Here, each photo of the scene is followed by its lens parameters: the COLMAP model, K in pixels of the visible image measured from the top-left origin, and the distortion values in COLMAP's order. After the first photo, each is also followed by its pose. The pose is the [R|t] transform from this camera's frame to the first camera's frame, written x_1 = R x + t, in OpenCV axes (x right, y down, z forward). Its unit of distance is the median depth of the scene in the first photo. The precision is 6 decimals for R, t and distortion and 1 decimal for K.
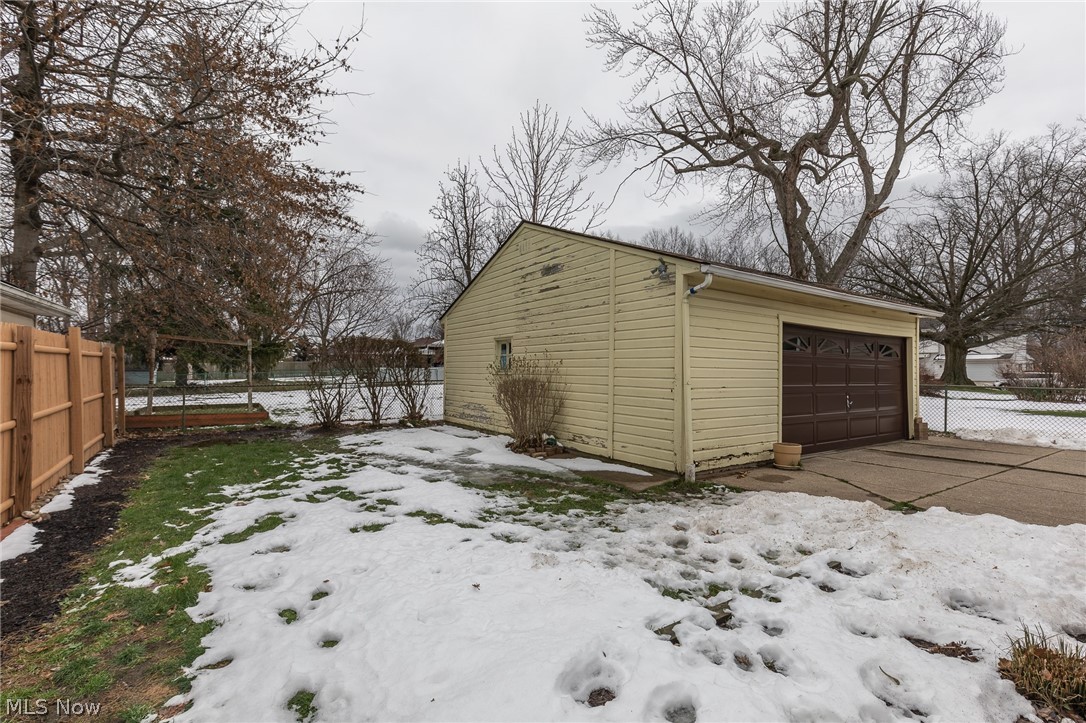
lens RADIAL K [[487.6, 0, 541.6], [0, 487.6, 367.8], [0, 0, 1]] dist [0.005060, -0.001622]
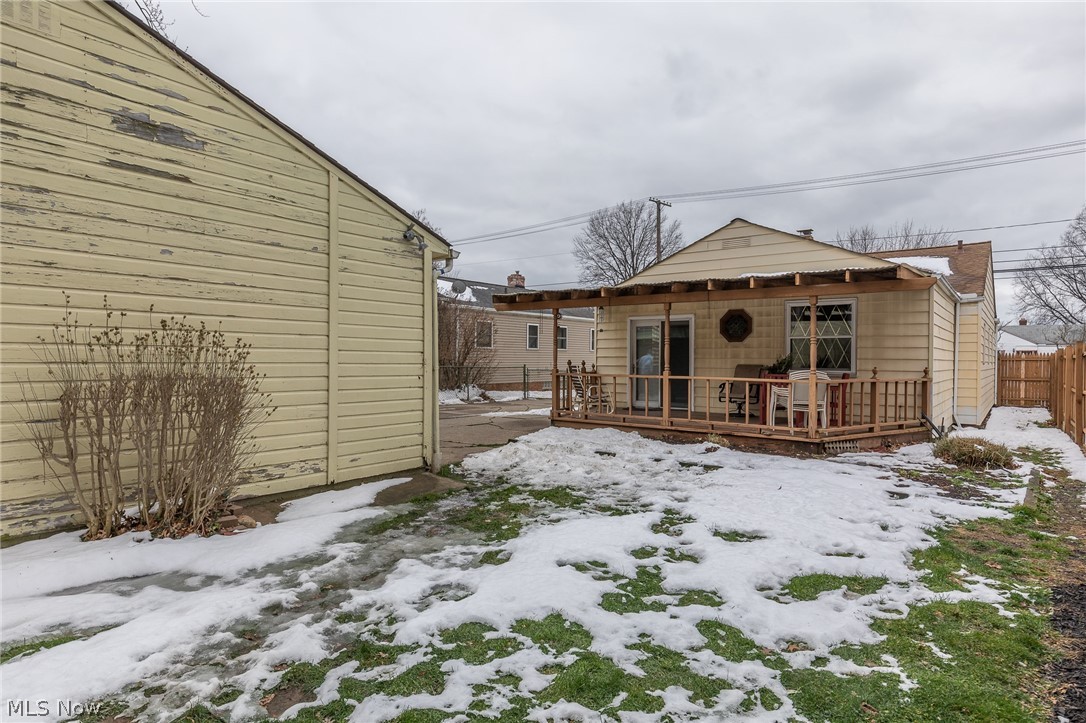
lens RADIAL K [[628.5, 0, 542.5], [0, 628.5, 361.5], [0, 0, 1]] dist [0.007659, 0.001168]
pose [[-0.317775, -0.016231, 0.948027, -0.971318], [-0.015894, 0.999804, 0.011790, 0.000775], [-0.948033, -0.011322, -0.317971, 1.250798]]
